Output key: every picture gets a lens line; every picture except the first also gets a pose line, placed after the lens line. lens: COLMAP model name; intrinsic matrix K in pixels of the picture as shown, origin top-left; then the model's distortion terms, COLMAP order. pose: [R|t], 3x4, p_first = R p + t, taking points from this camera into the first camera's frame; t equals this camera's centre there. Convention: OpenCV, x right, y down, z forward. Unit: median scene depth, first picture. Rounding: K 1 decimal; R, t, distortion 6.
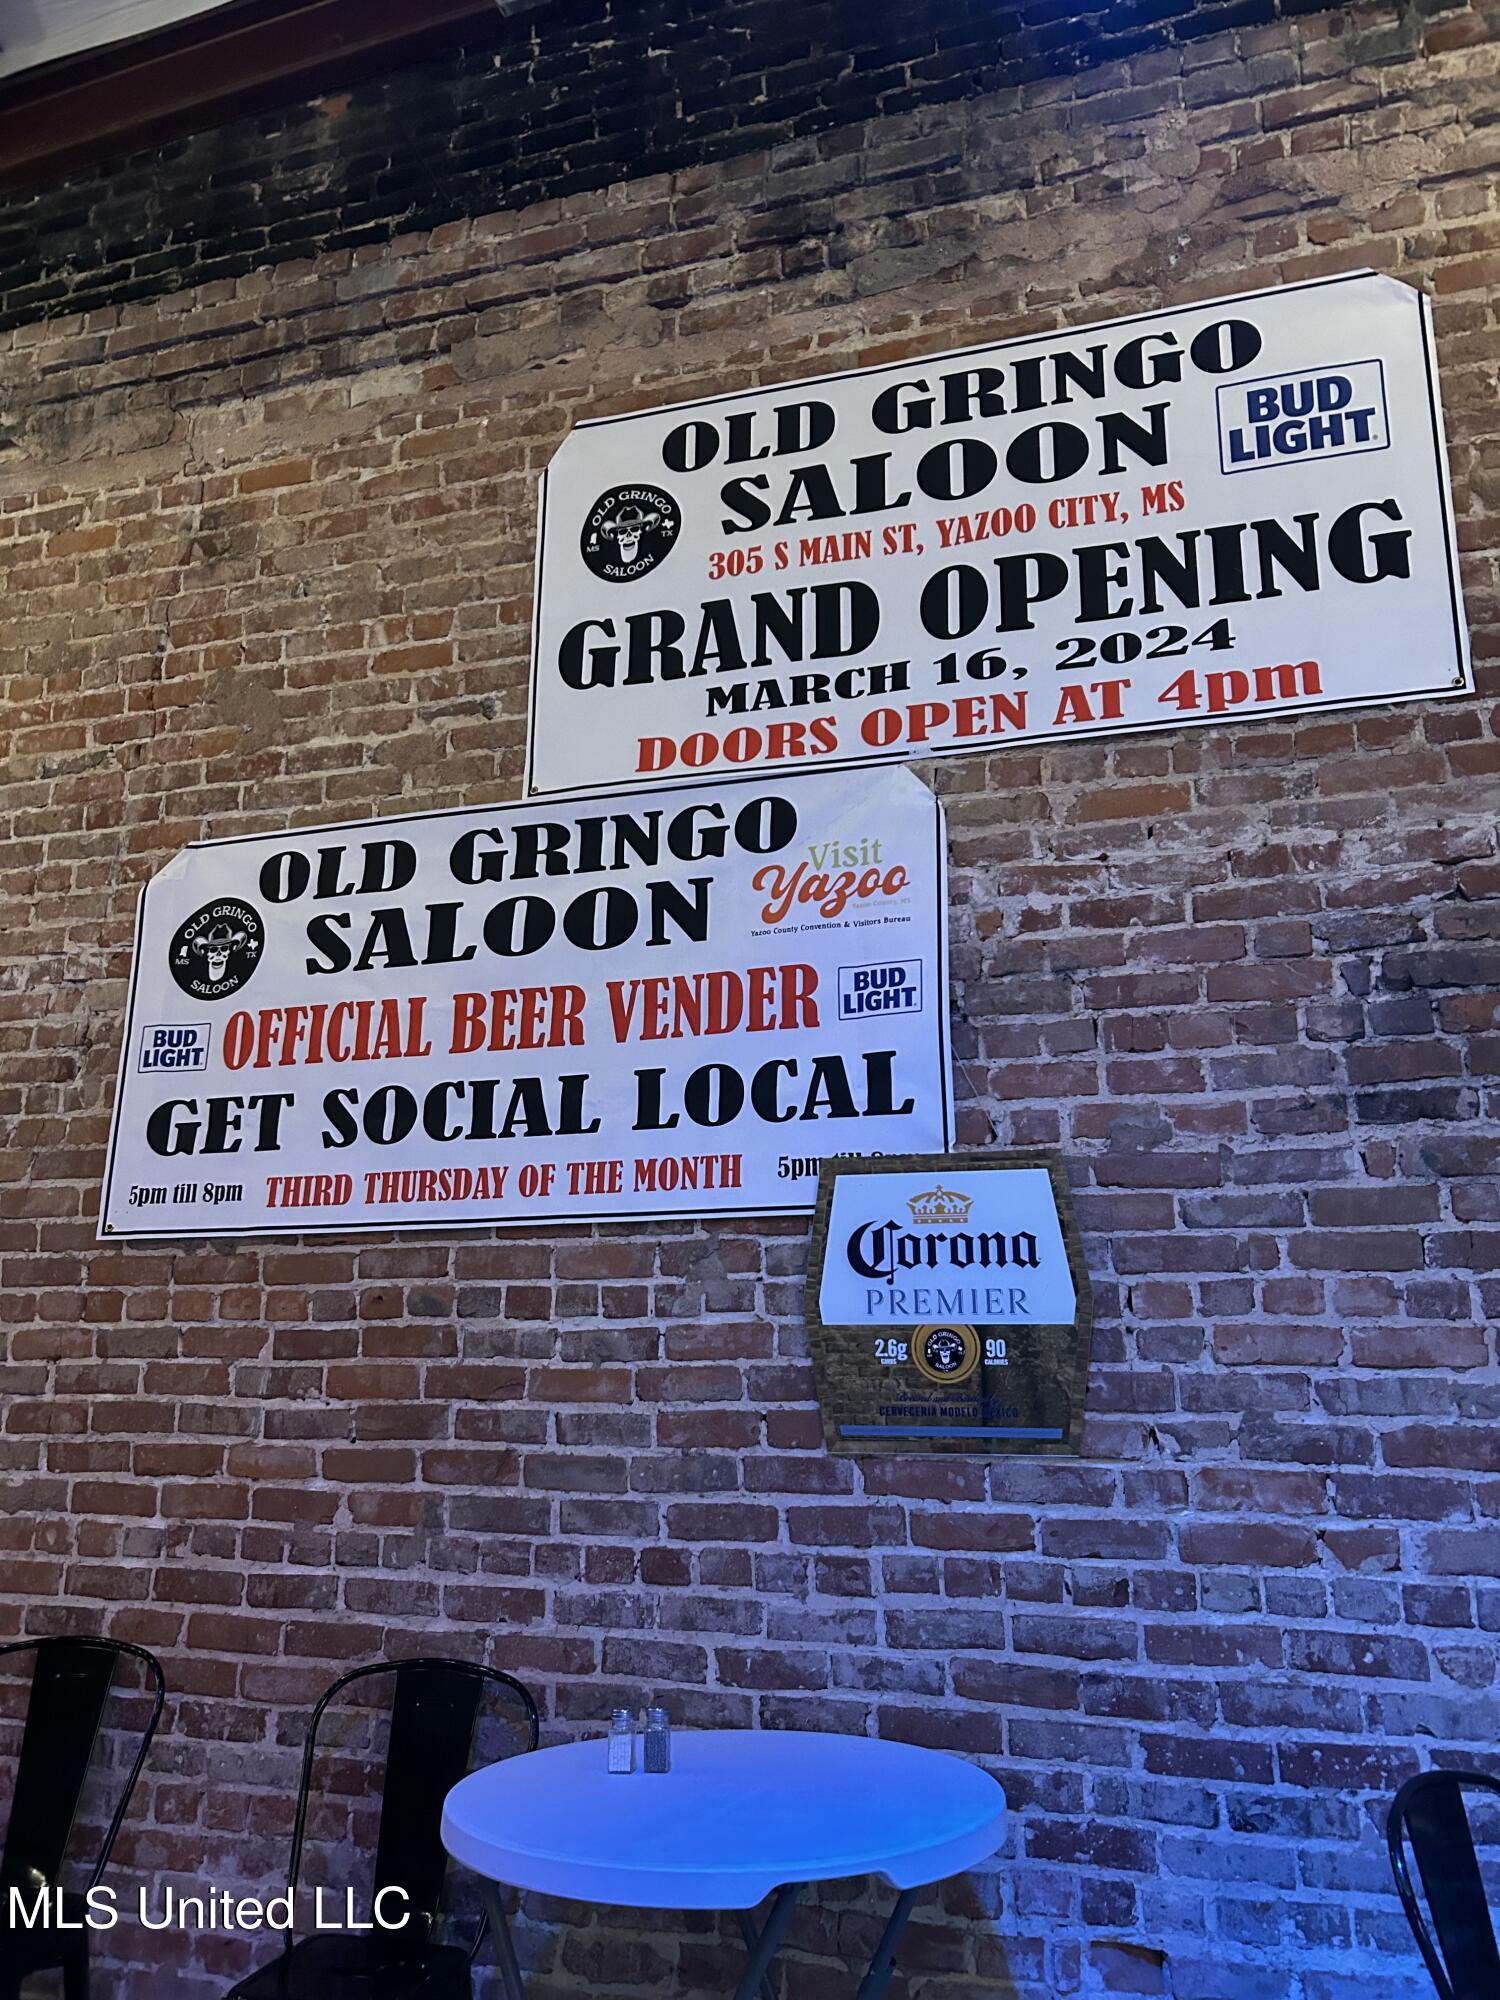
lens RADIAL K [[1528.7, 0, 741.1], [0, 1528.7, 991.2], [0, 0, 1]] dist [0.099568, -0.173598]
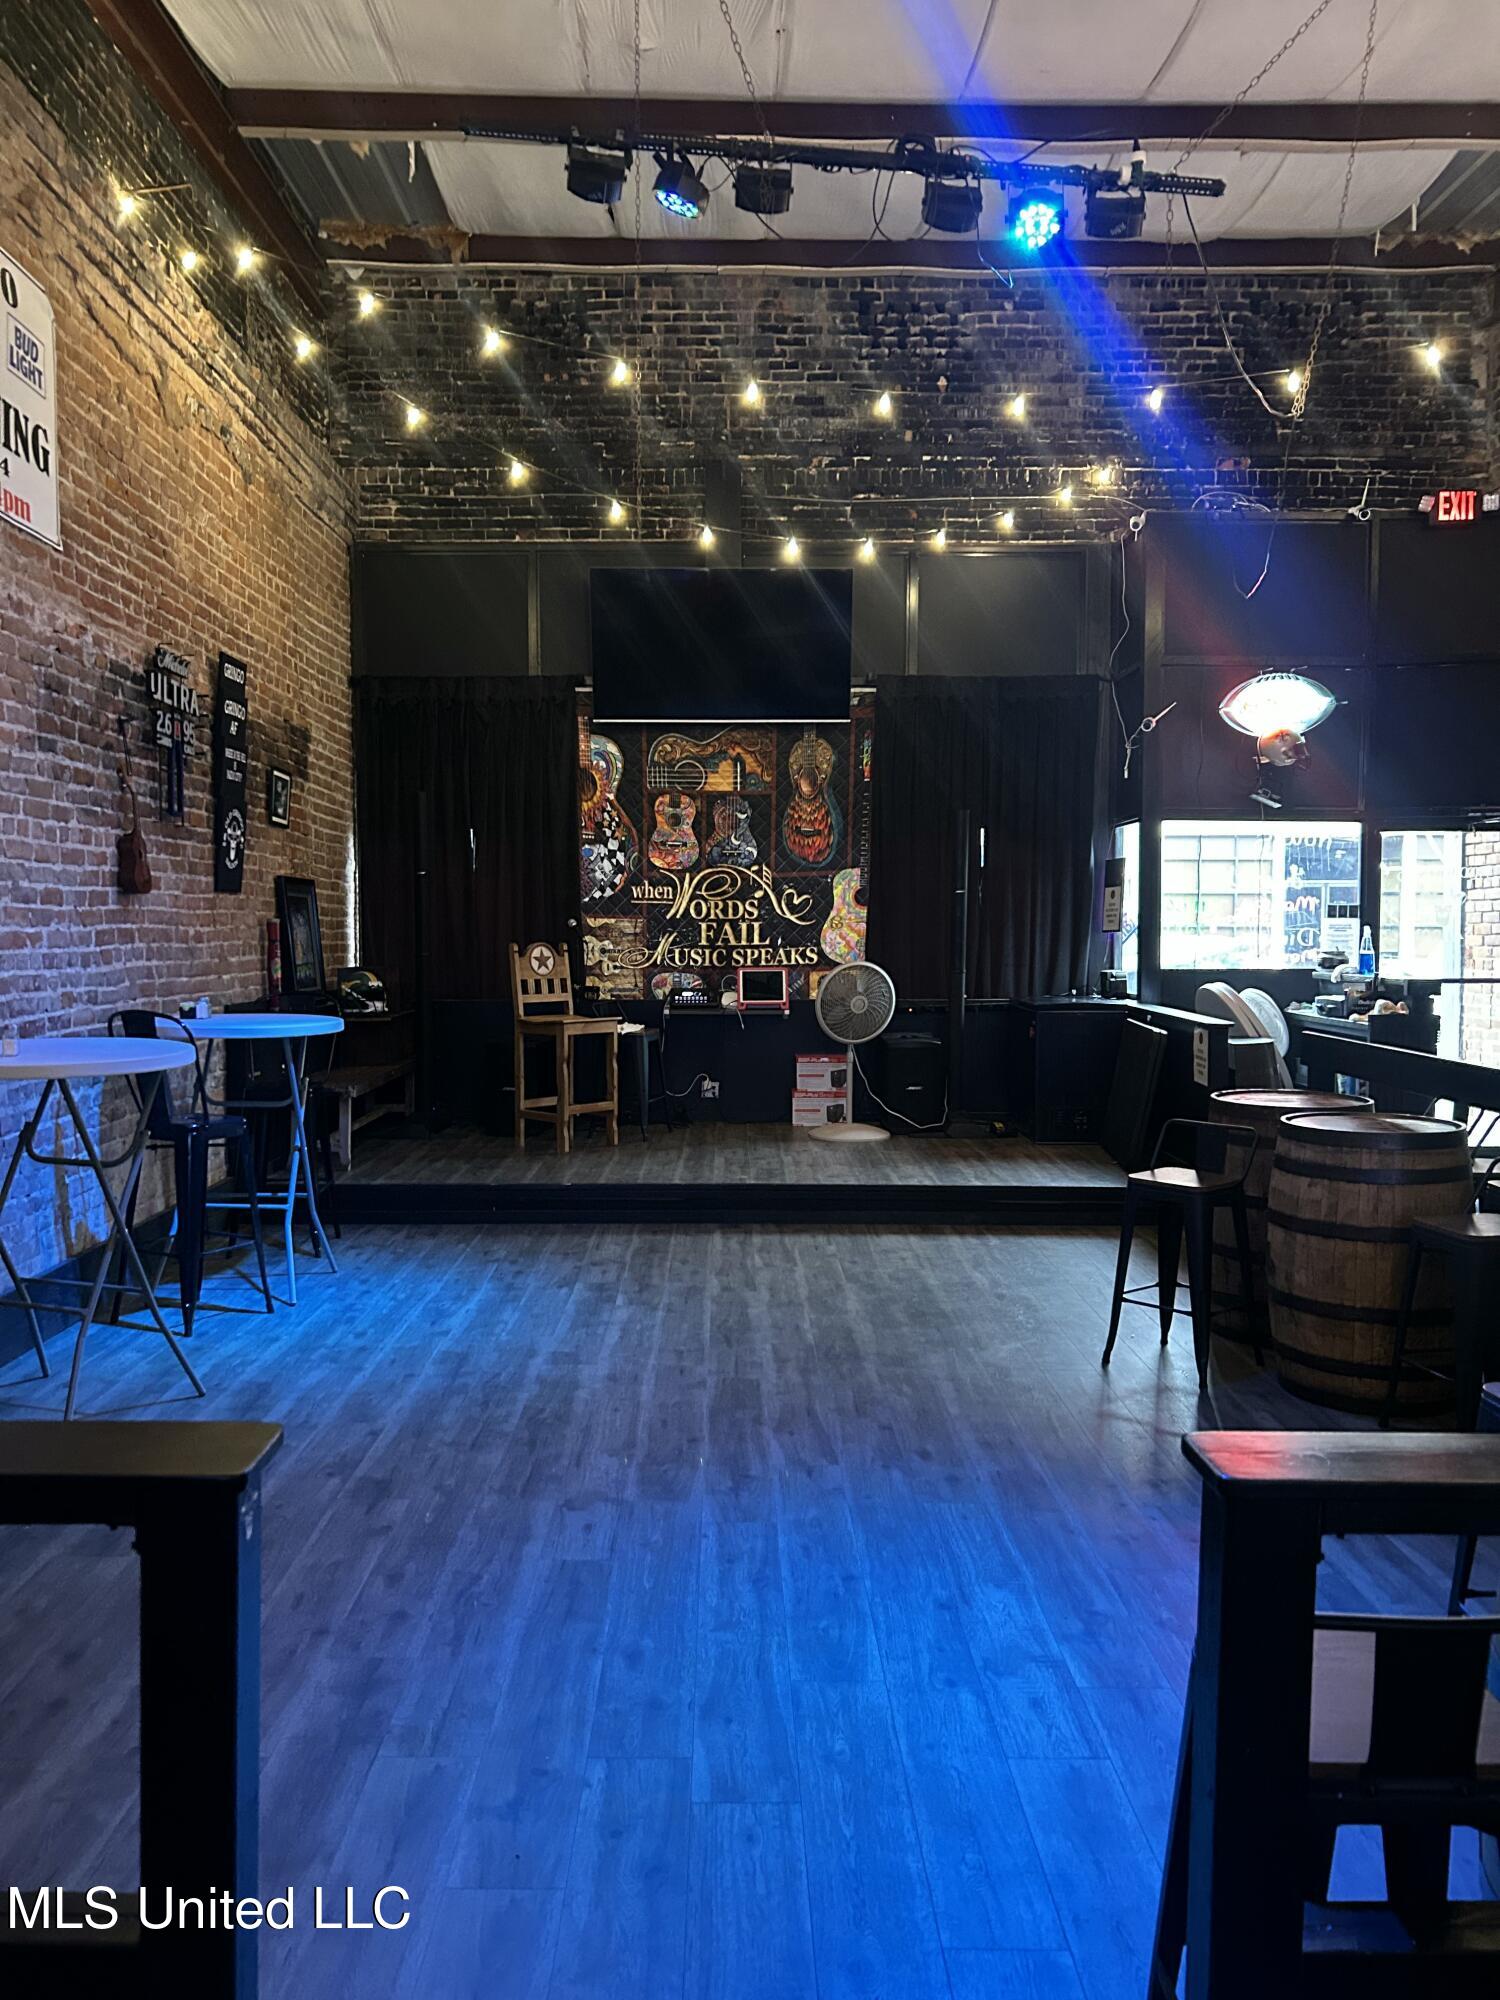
lens RADIAL K [[1502.8, 0, 748.6], [0, 1502.8, 1007.5], [0, 0, 1]] dist [0.092177, -0.134553]
pose [[-0.320830, -0.065058, 0.944900, -1.585855], [-0.254022, 0.966998, -0.019670, 0.183257], [-0.912437, -0.246336, -0.326769, 0.586005]]
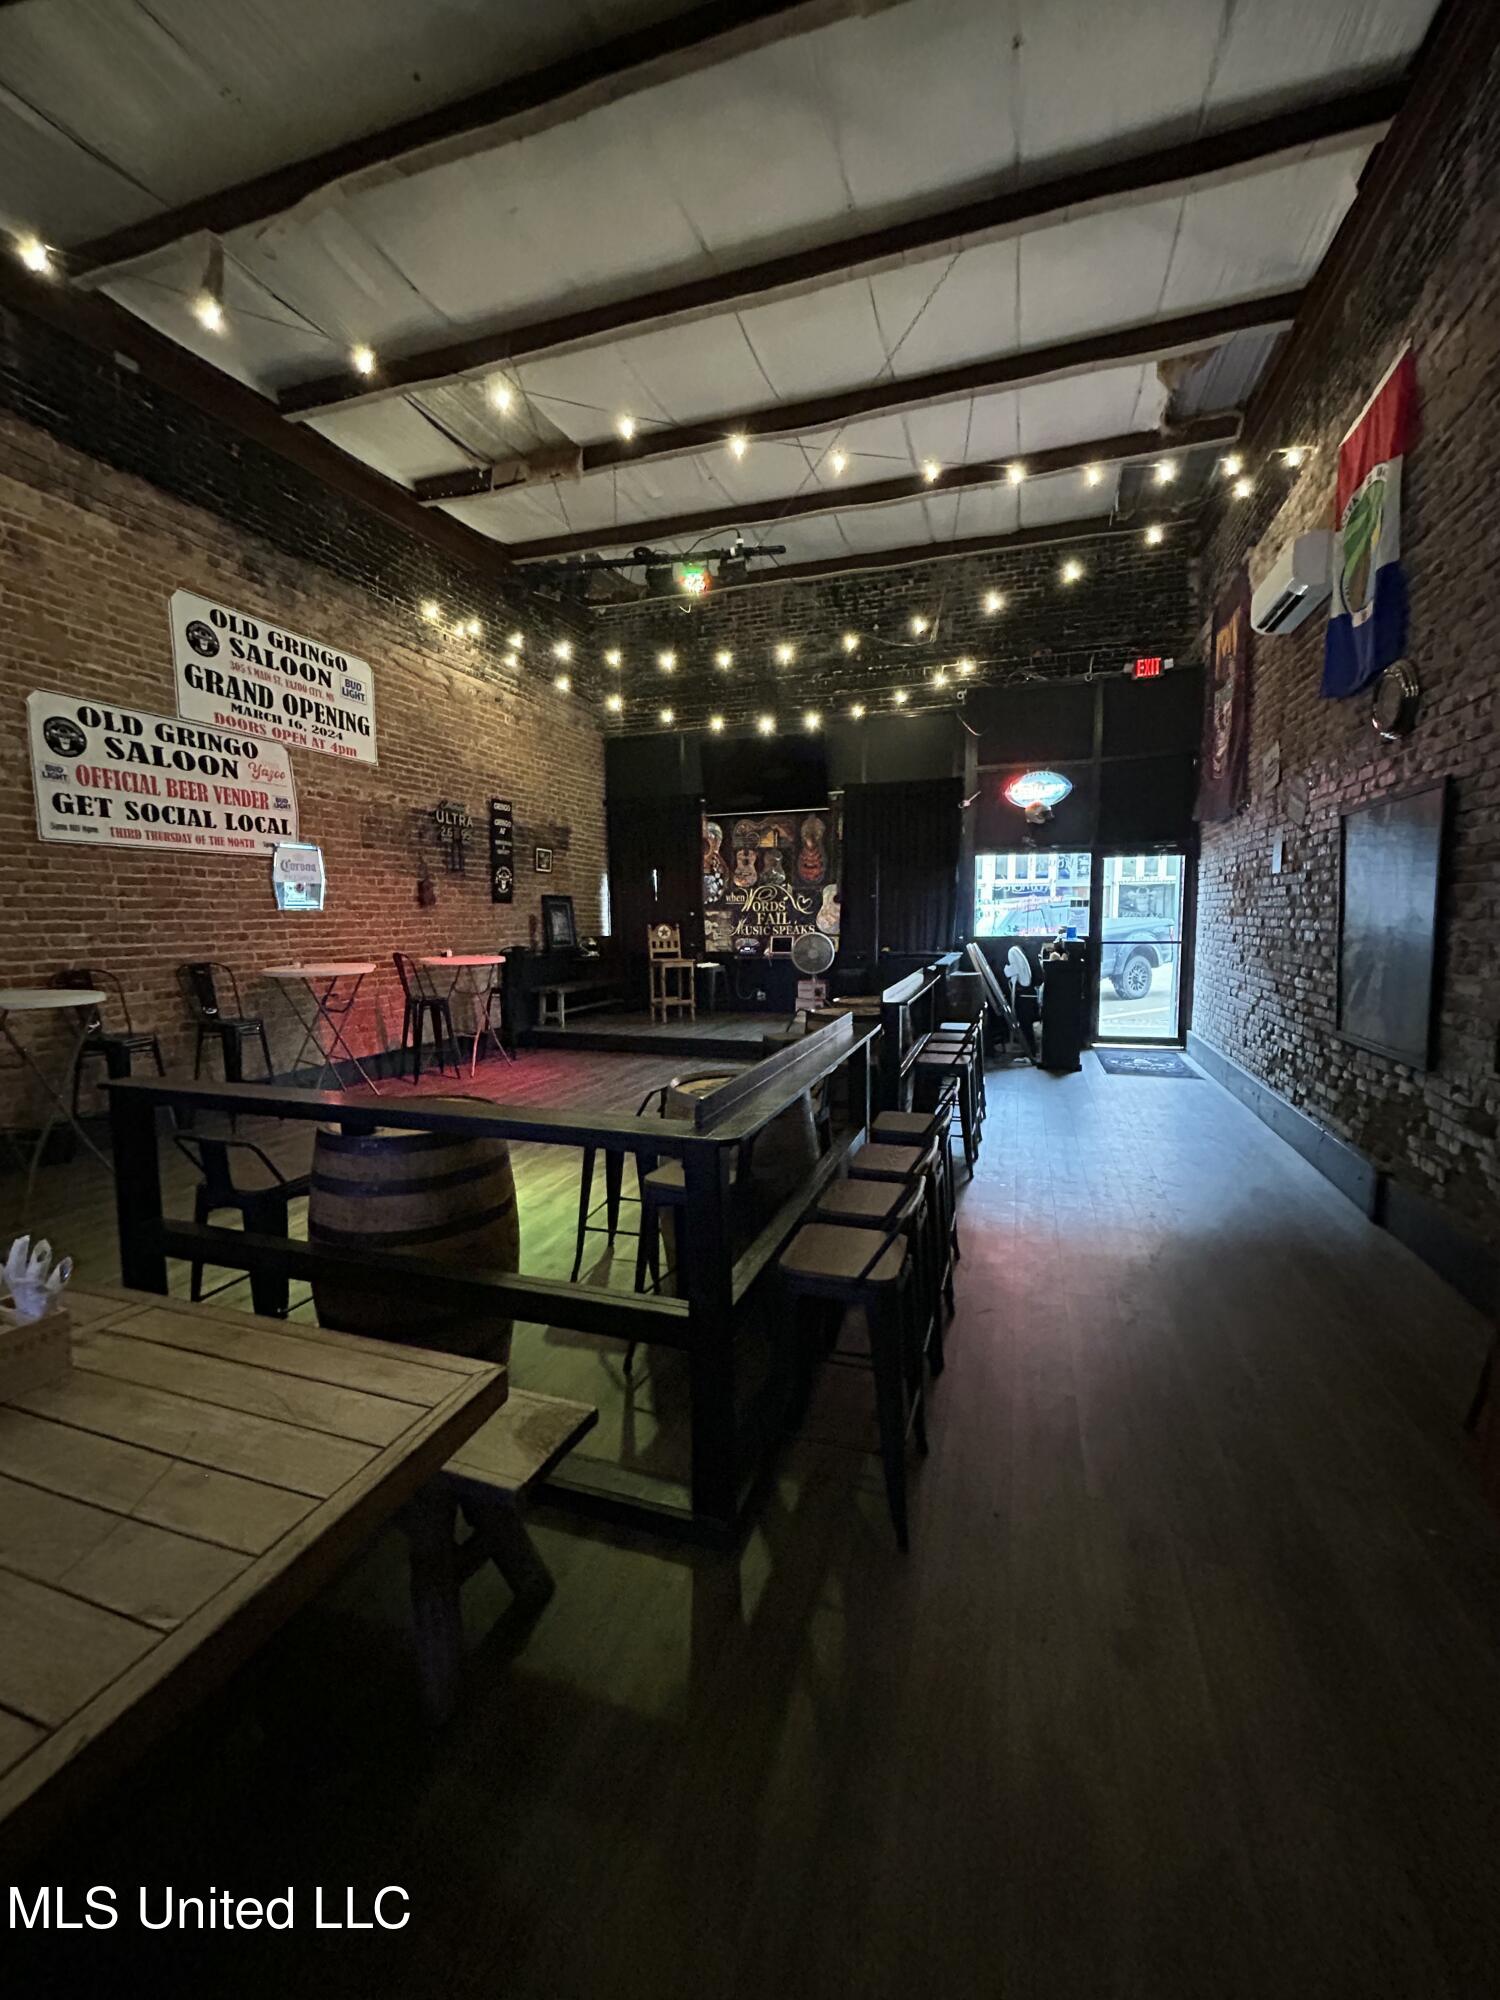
lens RADIAL K [[811.7, 0, 752.1], [0, 811.7, 1002.3], [0, 0, 1]] dist [0.001848, 0.000646]
pose [[0.007724, -0.119141, 0.992847, -2.006990], [-0.252791, 0.960395, 0.117214, -0.059157], [-0.967490, -0.251888, -0.022700, -0.301079]]
